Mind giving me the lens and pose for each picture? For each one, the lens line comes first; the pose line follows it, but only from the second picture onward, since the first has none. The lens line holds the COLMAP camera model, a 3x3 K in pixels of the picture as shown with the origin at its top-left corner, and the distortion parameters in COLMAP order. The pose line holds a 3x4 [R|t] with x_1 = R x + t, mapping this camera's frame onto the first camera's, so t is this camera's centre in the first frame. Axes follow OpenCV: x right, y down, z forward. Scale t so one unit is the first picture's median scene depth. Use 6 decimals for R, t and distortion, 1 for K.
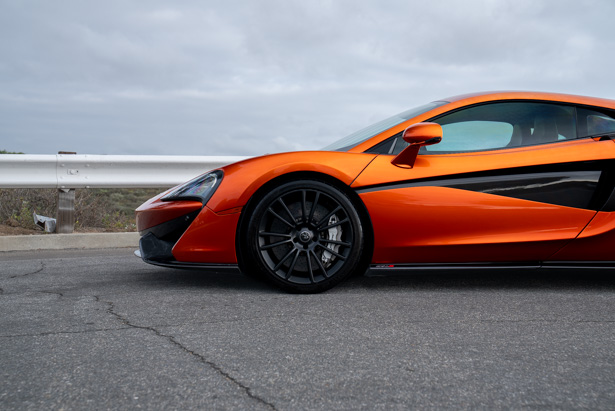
lens RADIAL K [[854.5, 0, 307.5], [0, 854.5, 205.5], [0, 0, 1]] dist [0.193922, 0.053353]
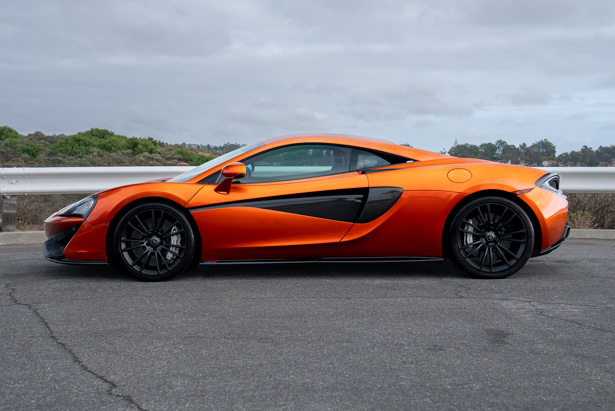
lens RADIAL K [[929.0, 0, 307.5], [0, 929.0, 205.5], [0, 0, 1]] dist [0.136540, 0.164502]
pose [[0.999946, -0.004328, -0.009401, 0.268406], [0.004567, 0.999663, 0.025551, -0.063616], [0.009288, -0.025593, 0.999629, -0.561558]]
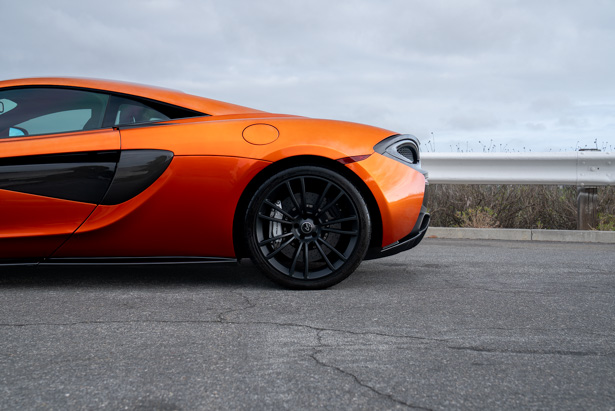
lens RADIAL K [[854.5, 0, 307.5], [0, 854.5, 205.5], [0, 0, 1]] dist [0.193922, 0.053353]
pose [[0.999688, 0.004204, 0.024631, 0.538426], [-0.004488, 0.999924, 0.011473, -0.004483], [-0.024581, -0.011580, 0.999631, 0.050946]]
